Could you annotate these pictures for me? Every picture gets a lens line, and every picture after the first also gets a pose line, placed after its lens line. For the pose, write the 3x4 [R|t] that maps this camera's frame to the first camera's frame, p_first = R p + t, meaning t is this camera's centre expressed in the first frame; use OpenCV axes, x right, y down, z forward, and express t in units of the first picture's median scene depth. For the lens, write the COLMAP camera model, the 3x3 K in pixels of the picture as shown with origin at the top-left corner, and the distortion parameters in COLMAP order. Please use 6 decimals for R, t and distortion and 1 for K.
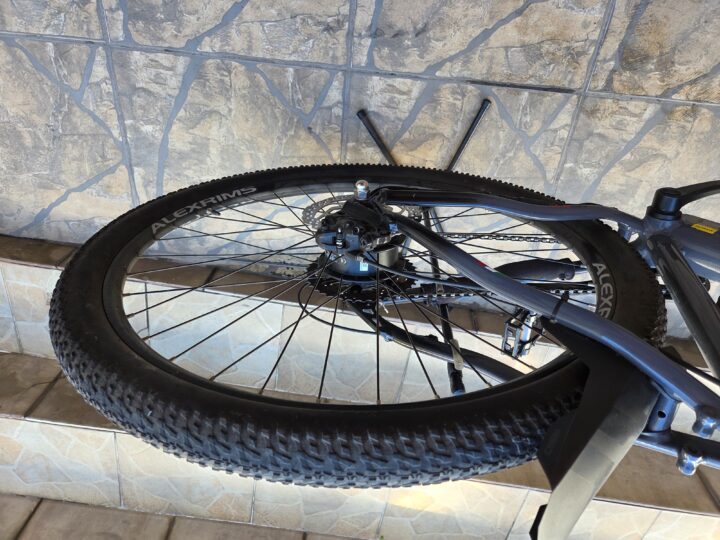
lens RADIAL K [[492.7, 0, 365.5], [0, 492.7, 246.5], [0, 0, 1]] dist [0.039618, -0.026779]
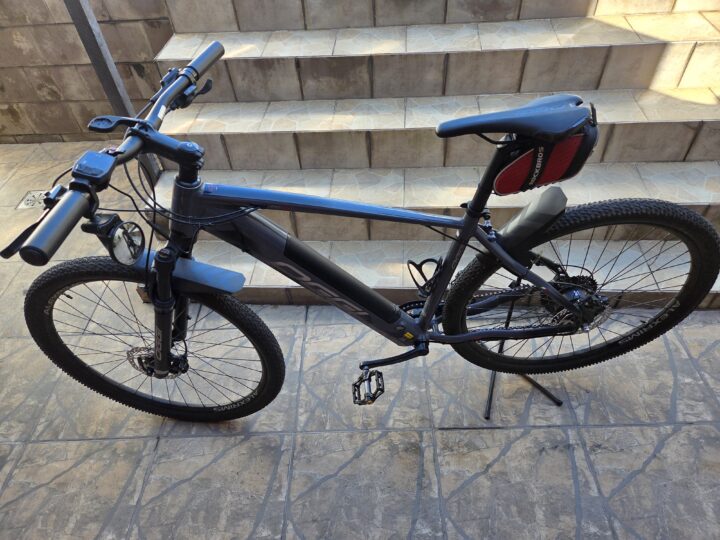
lens RADIAL K [[492.7, 0, 365.0], [0, 492.7, 271.0], [0, 0, 1]] dist [0.039618, -0.026779]
pose [[-0.990952, 0.132356, 0.022261, 0.554763], [-0.122109, -0.957921, 0.259763, -0.203450], [0.055705, 0.254694, 0.965416, -0.763913]]
